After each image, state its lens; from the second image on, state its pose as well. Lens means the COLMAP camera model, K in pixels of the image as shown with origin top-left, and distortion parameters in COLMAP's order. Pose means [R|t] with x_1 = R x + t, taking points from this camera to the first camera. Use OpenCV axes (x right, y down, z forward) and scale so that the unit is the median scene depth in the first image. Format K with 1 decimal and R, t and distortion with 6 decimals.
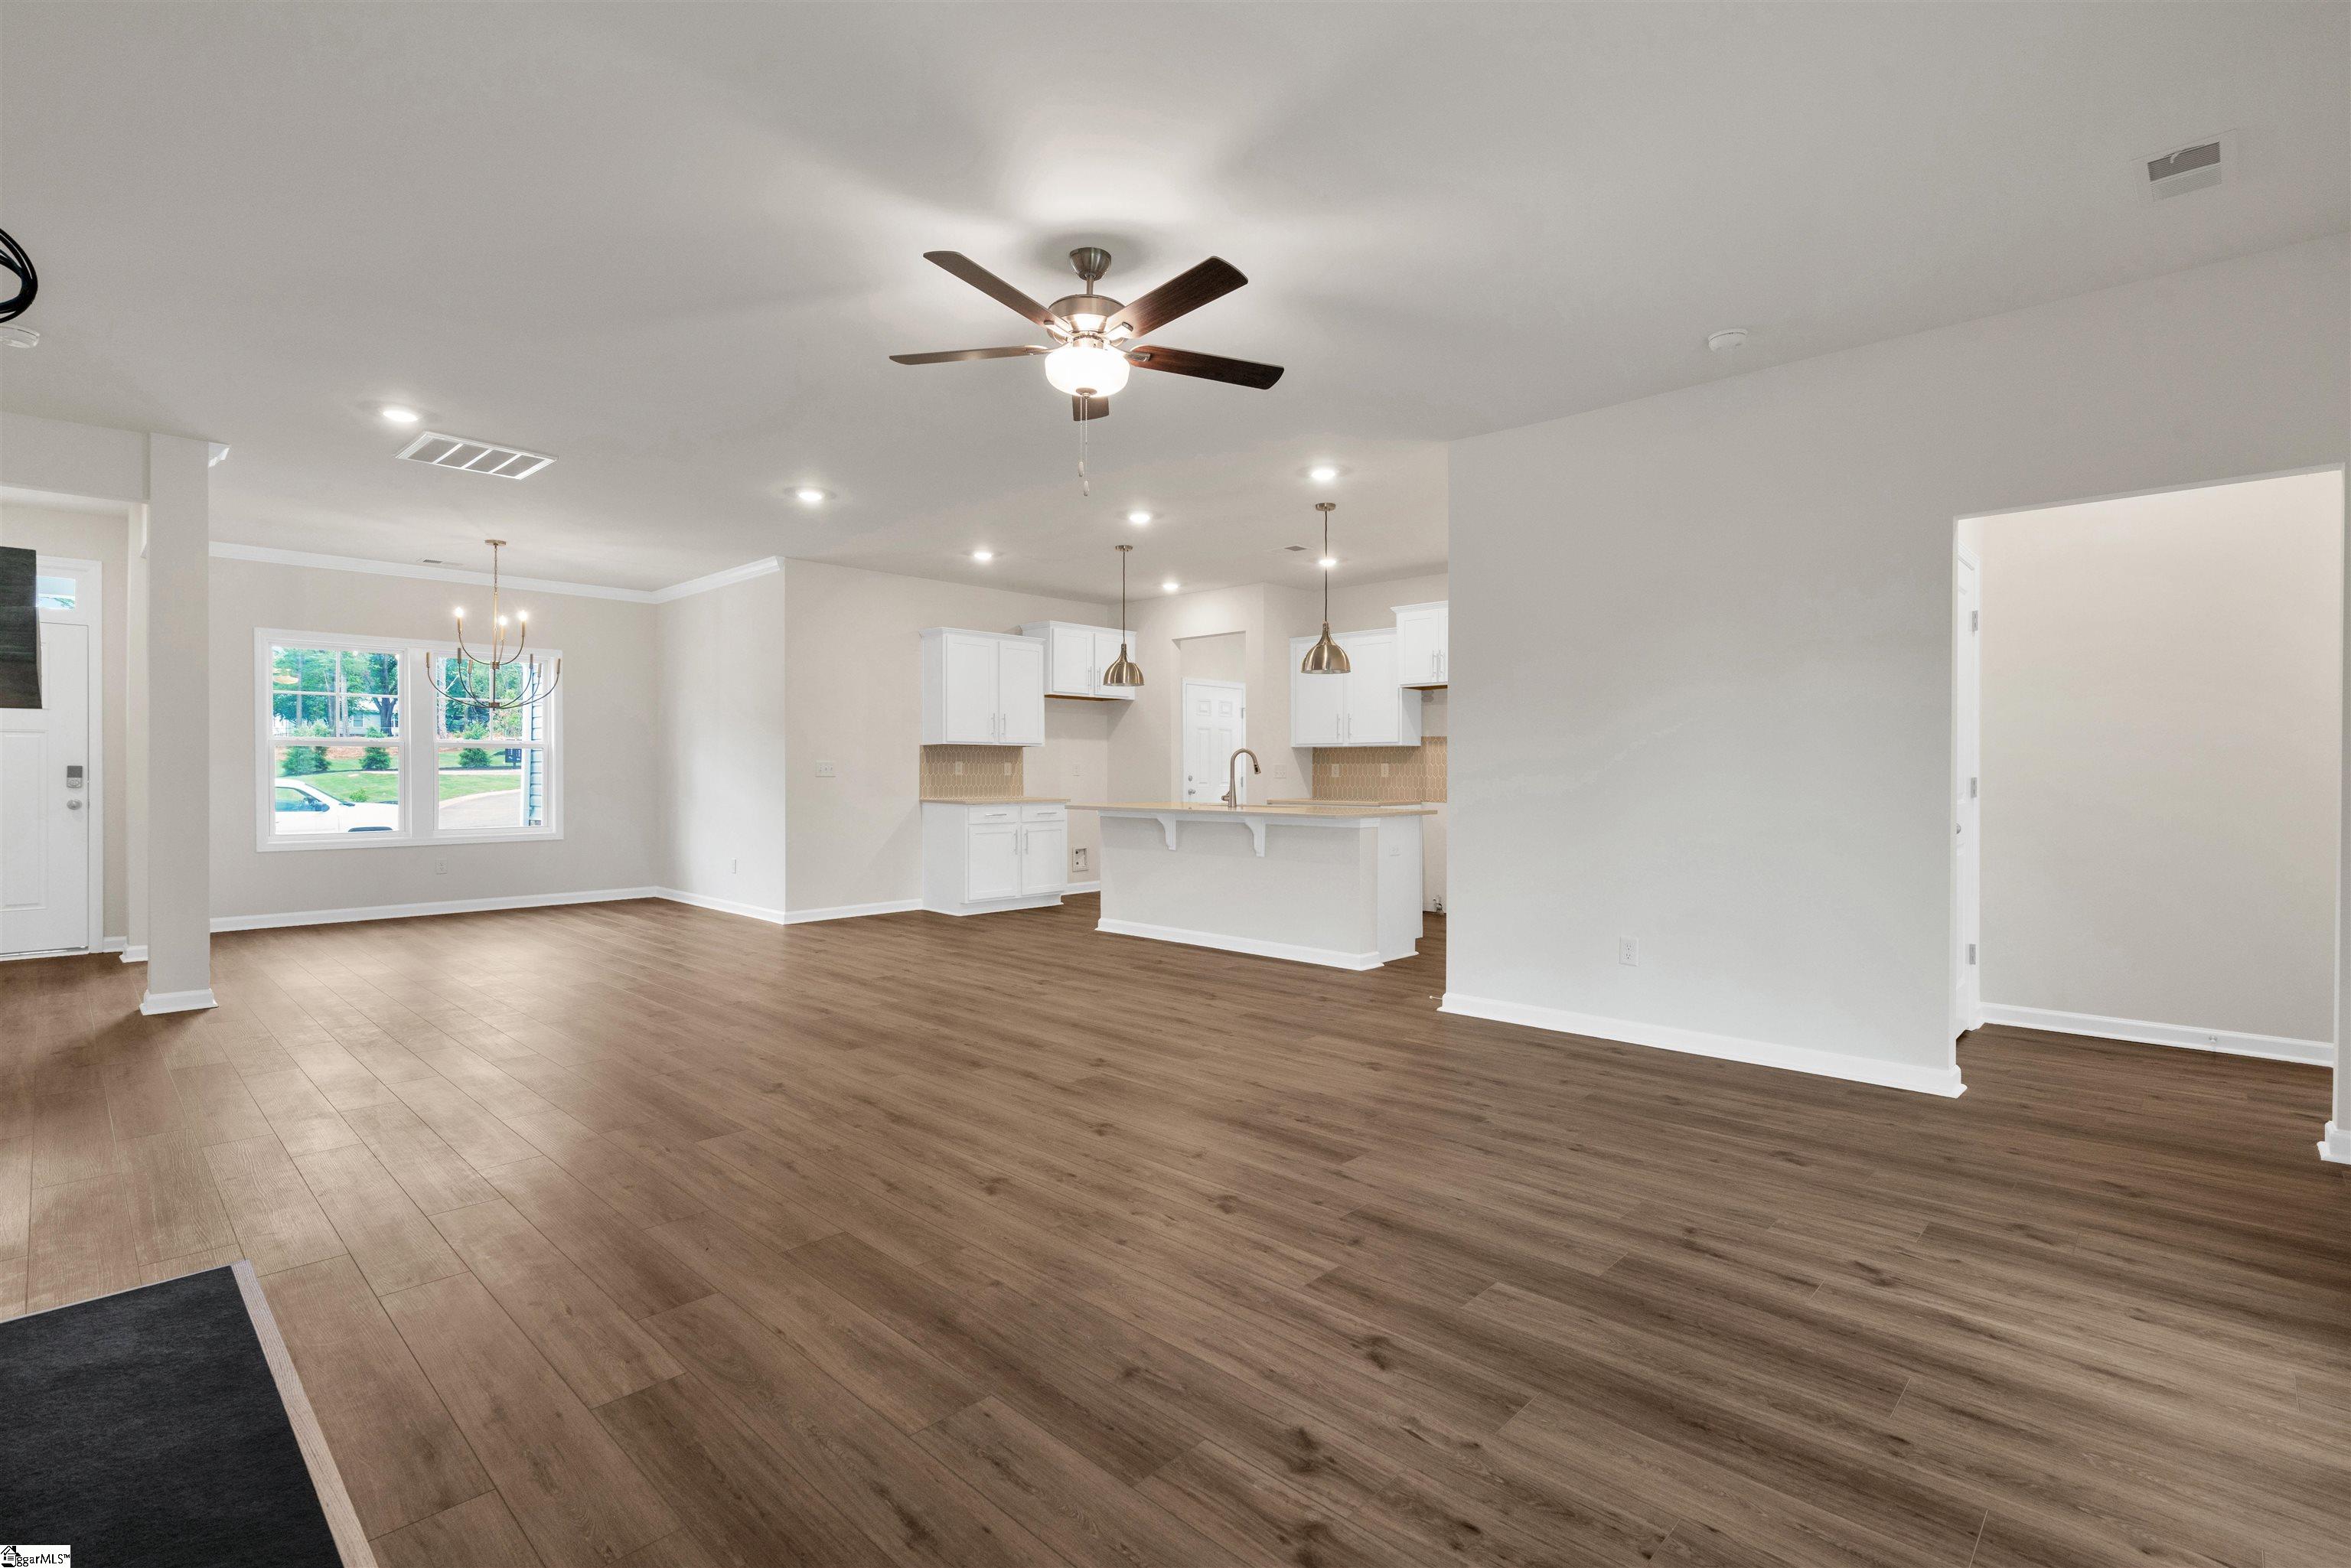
lens RADIAL K [[1070.2, 0, 1171.7], [0, 1070.2, 780.1], [0, 0, 1]] dist [-0.003671, 0.002460]
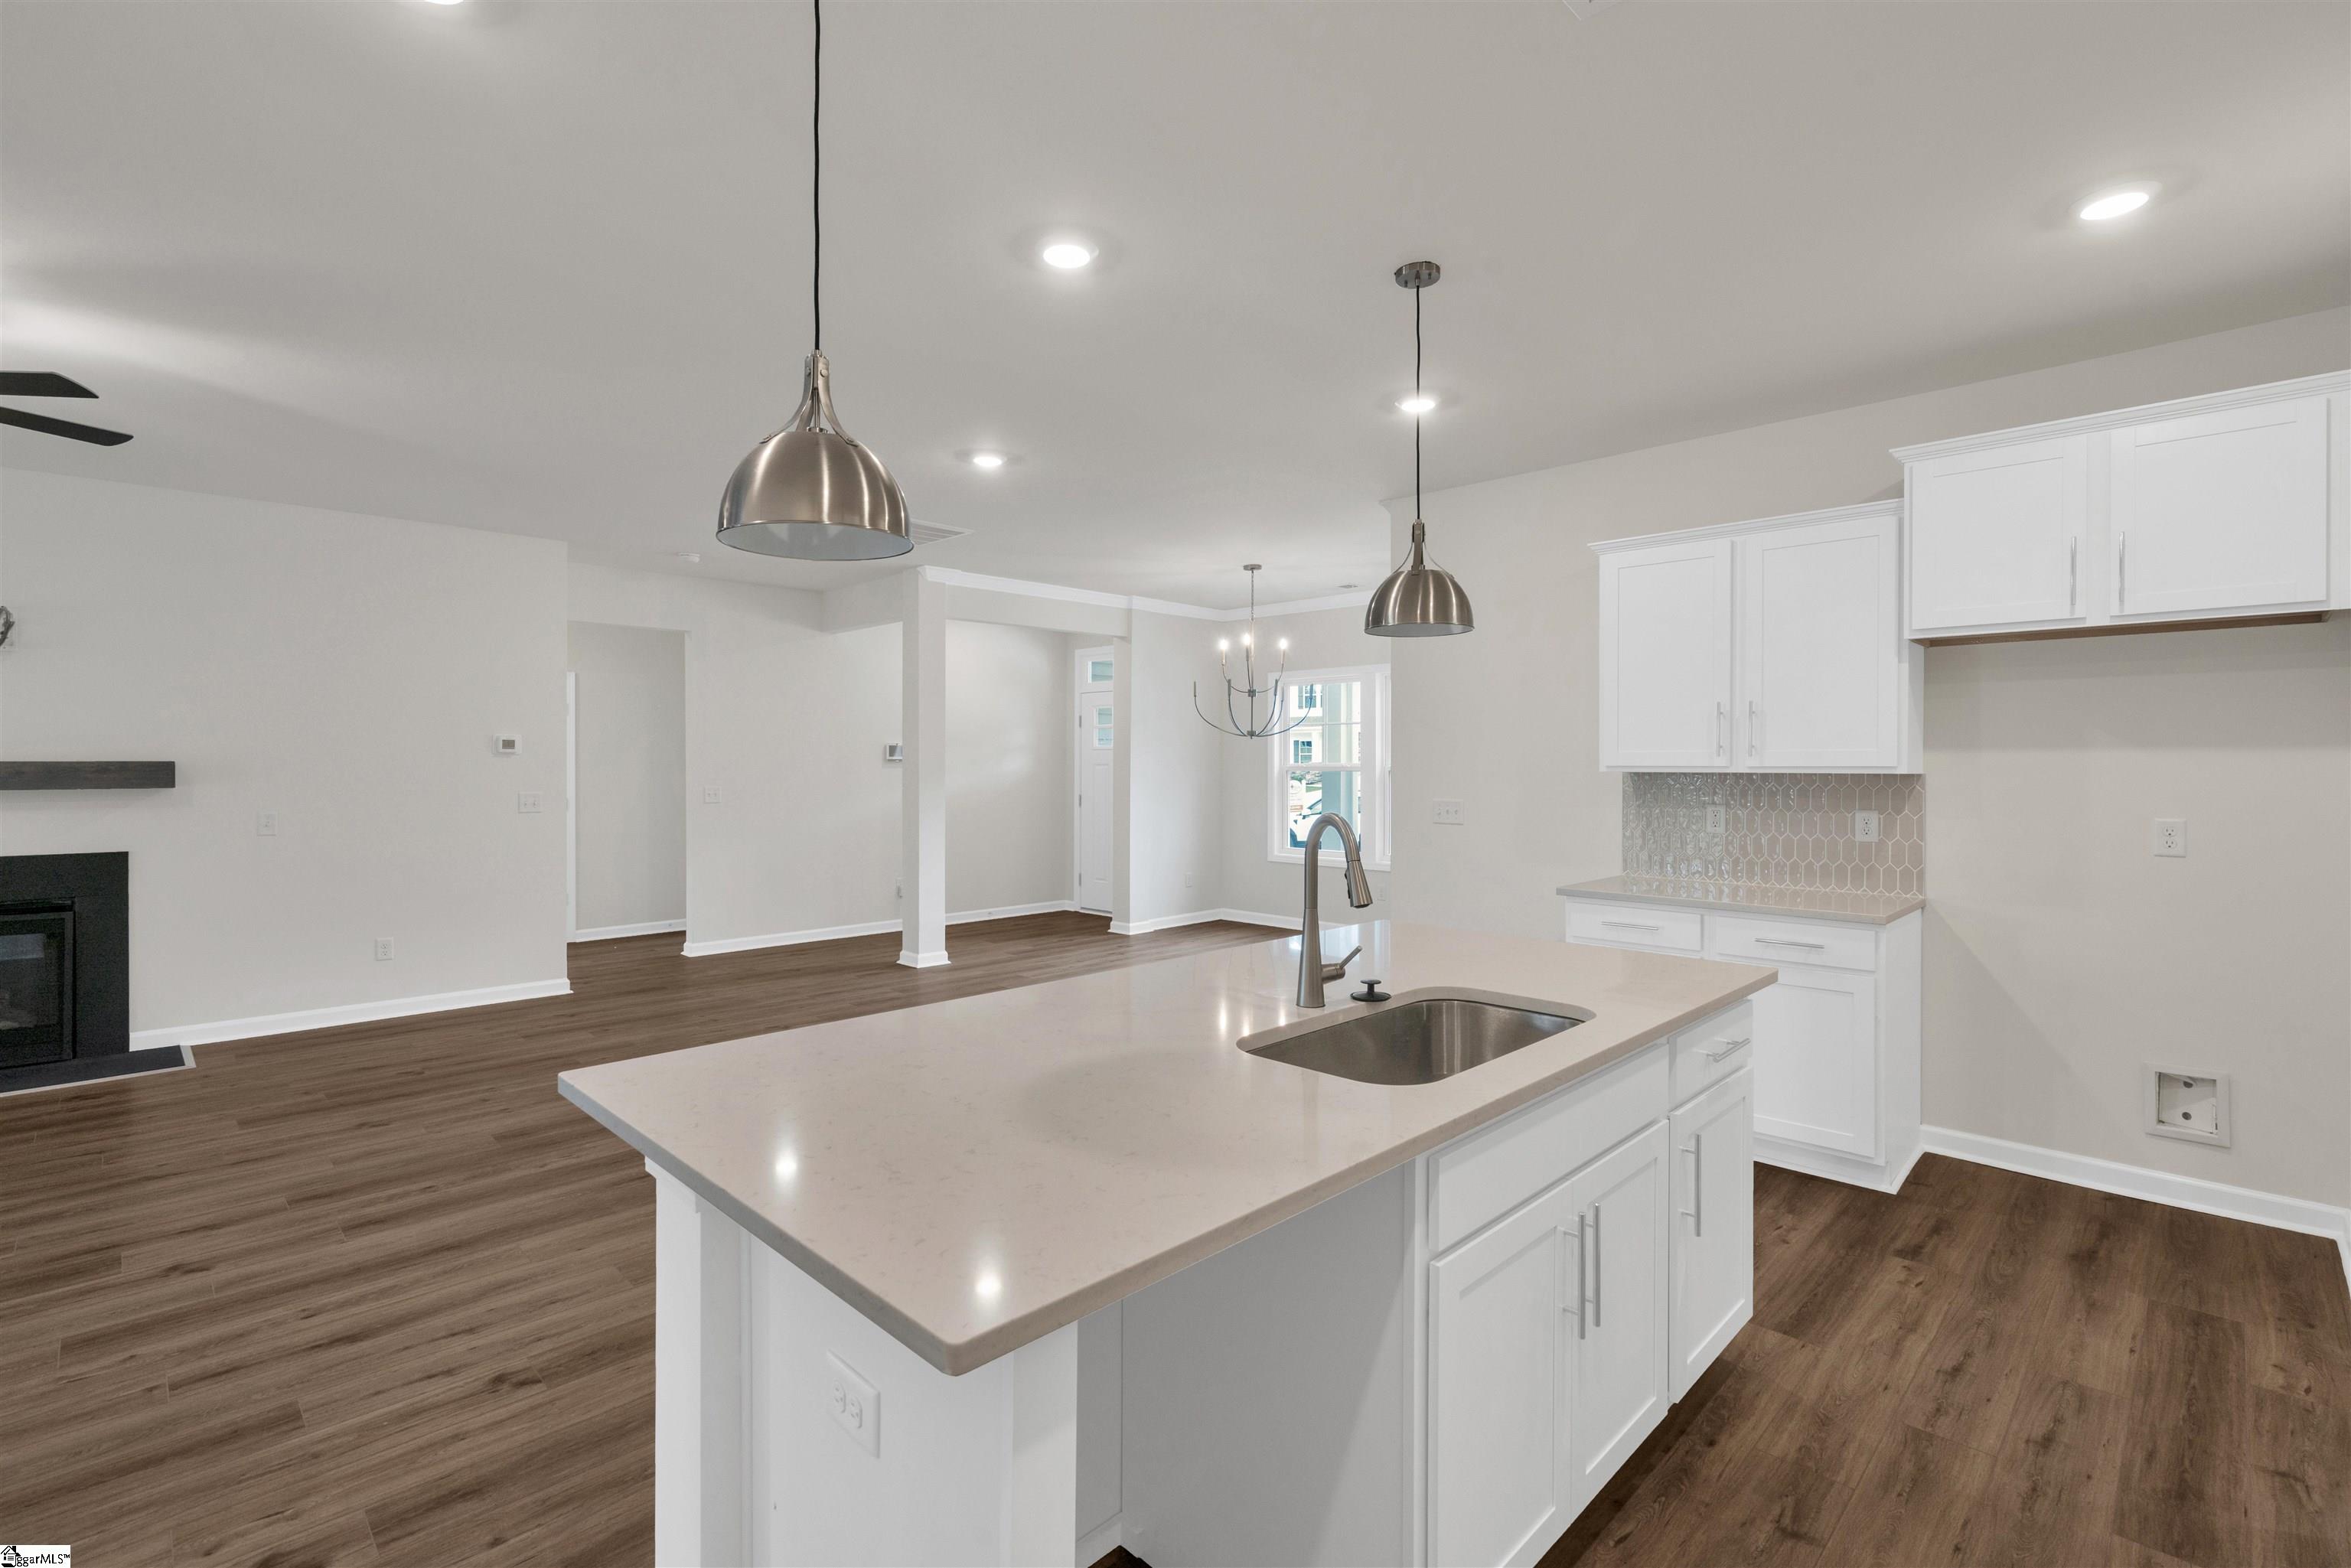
lens RADIAL K [[1070.2, 0, 1154.3], [0, 1070.2, 768.5], [0, 0, 1]] dist [-0.003671, 0.002460]
pose [[-0.025020, 0.003678, -0.999680, 0.842204], [-0.009630, 0.999946, 0.003920, -0.097687], [0.999641, 0.009725, -0.024983, 2.266747]]
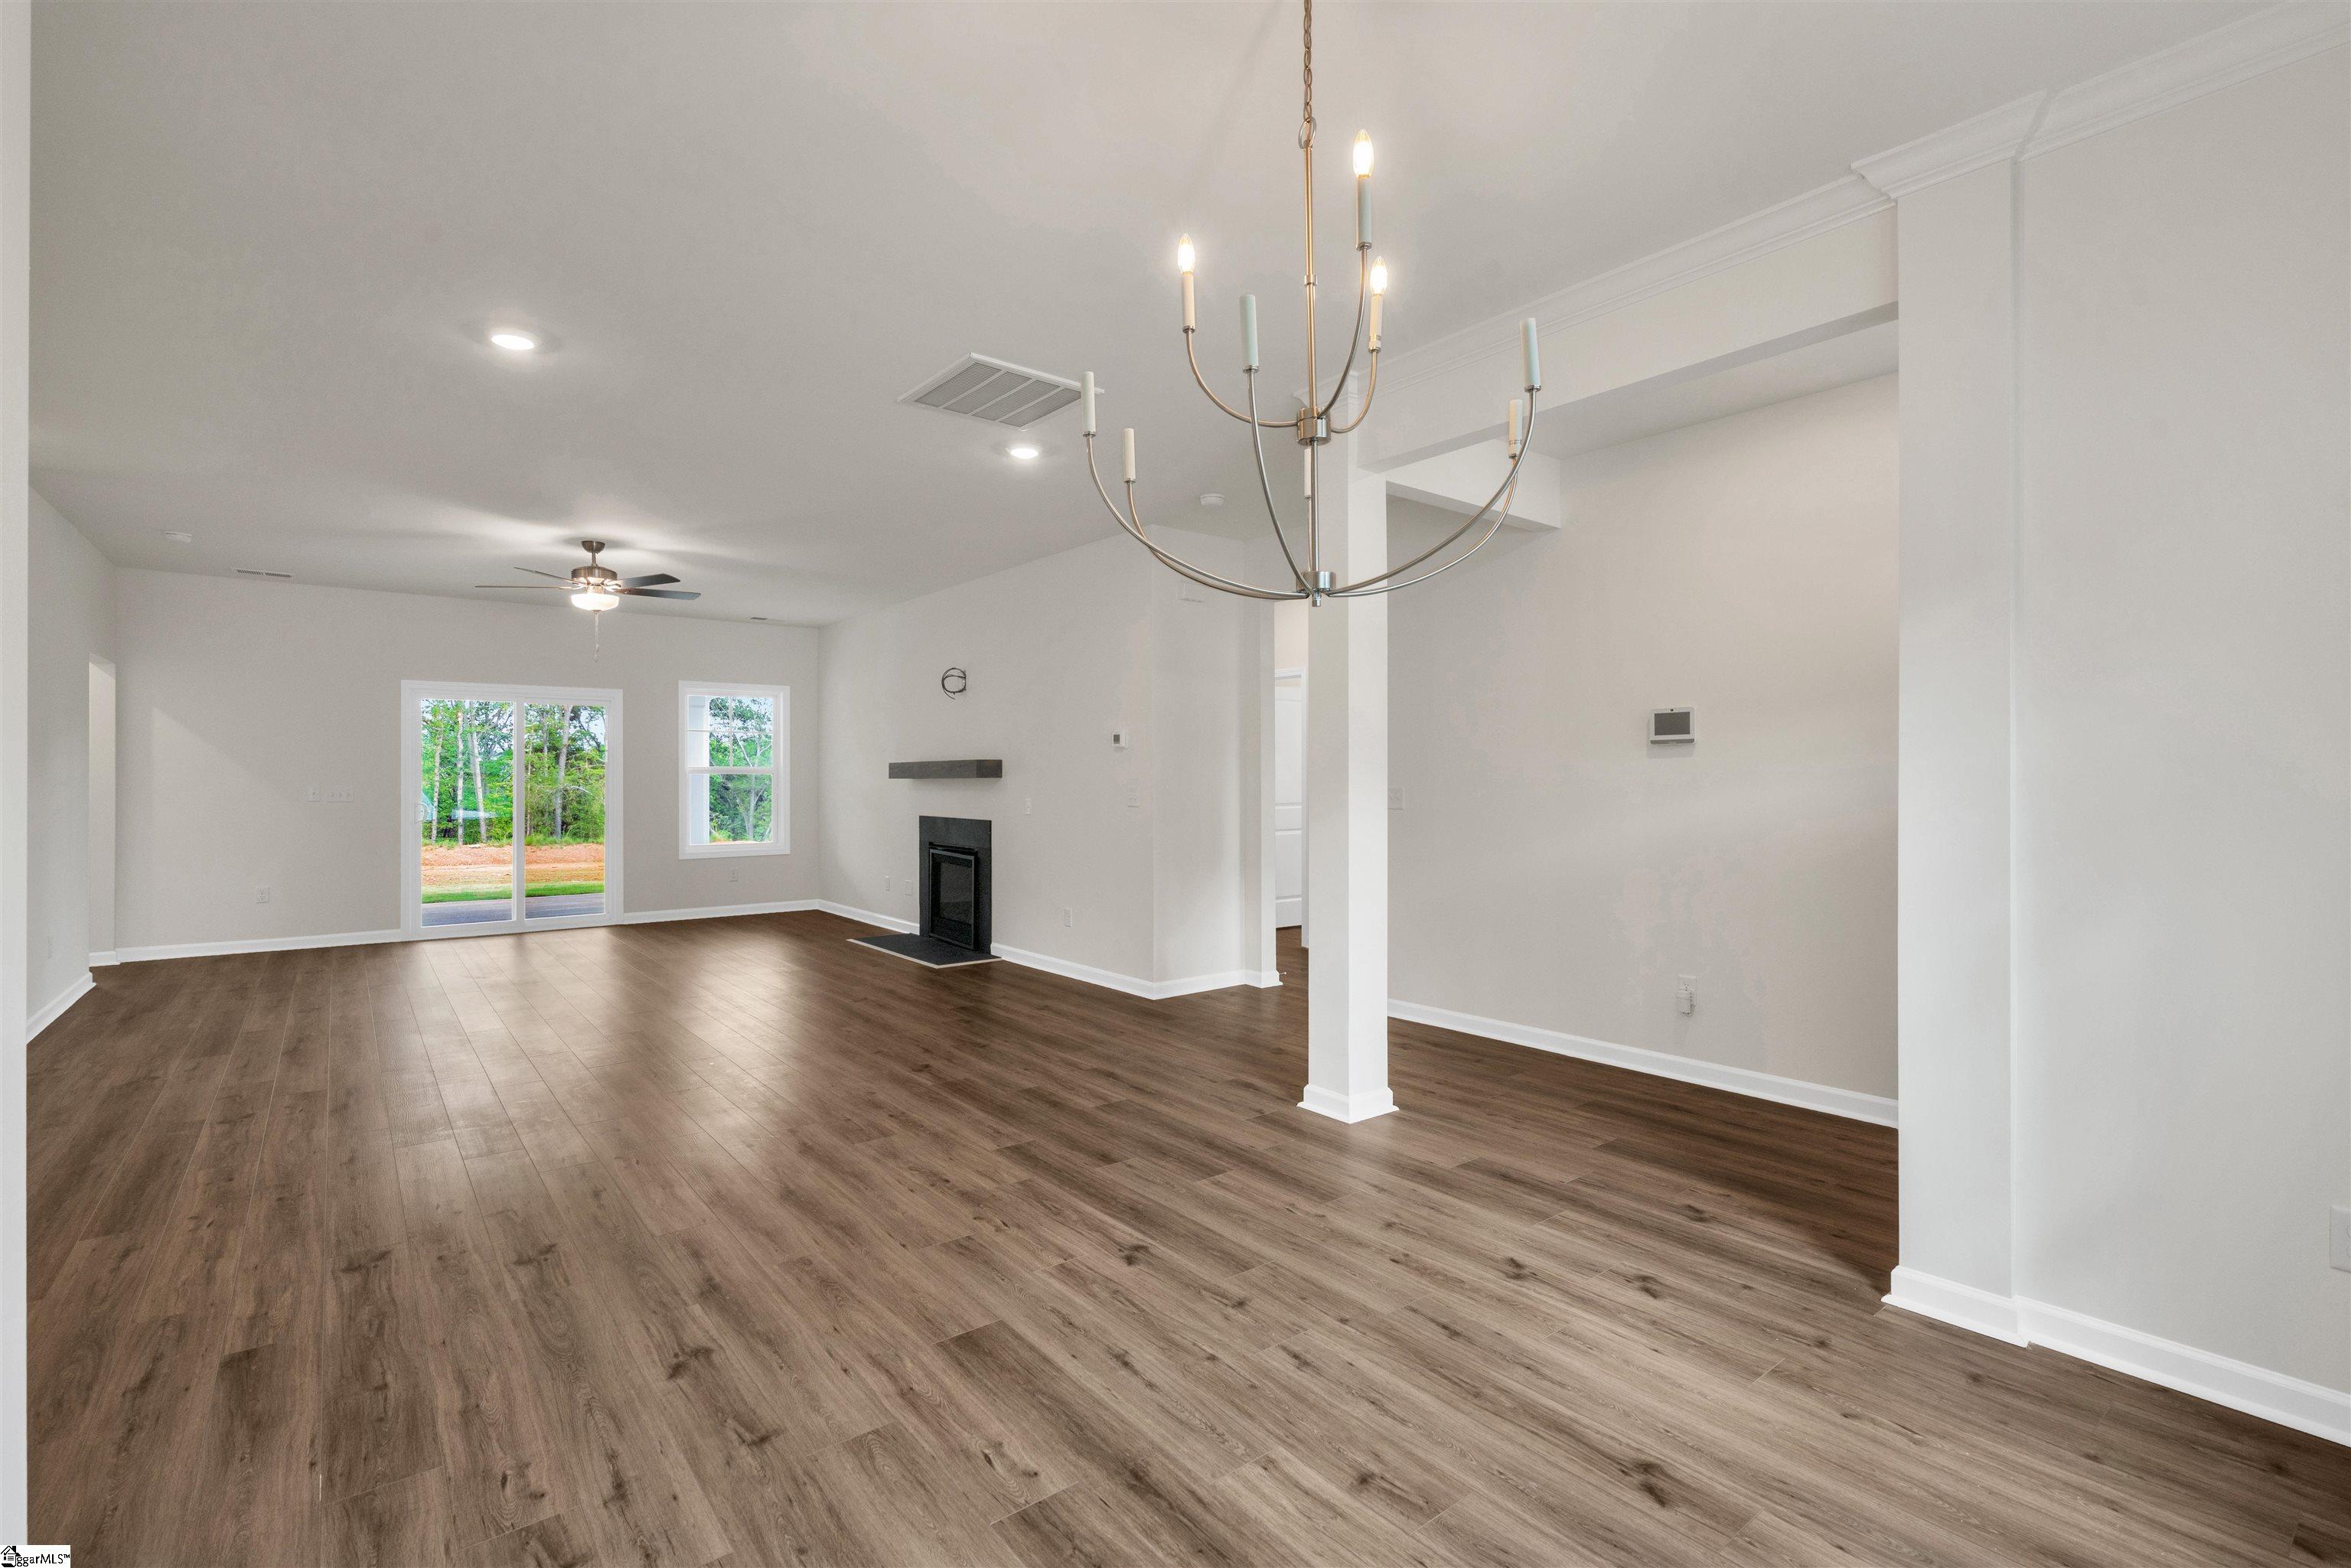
lens RADIAL K [[1070.2, 0, 1173.1], [0, 1070.2, 766.3], [0, 0, 1]] dist [-0.003671, 0.002460]
pose [[-0.990559, 0.000169, 0.137084, -1.527387], [-0.000385, 0.999992, -0.004010, -0.063044], [-0.137084, -0.004025, -0.990551, 3.035676]]
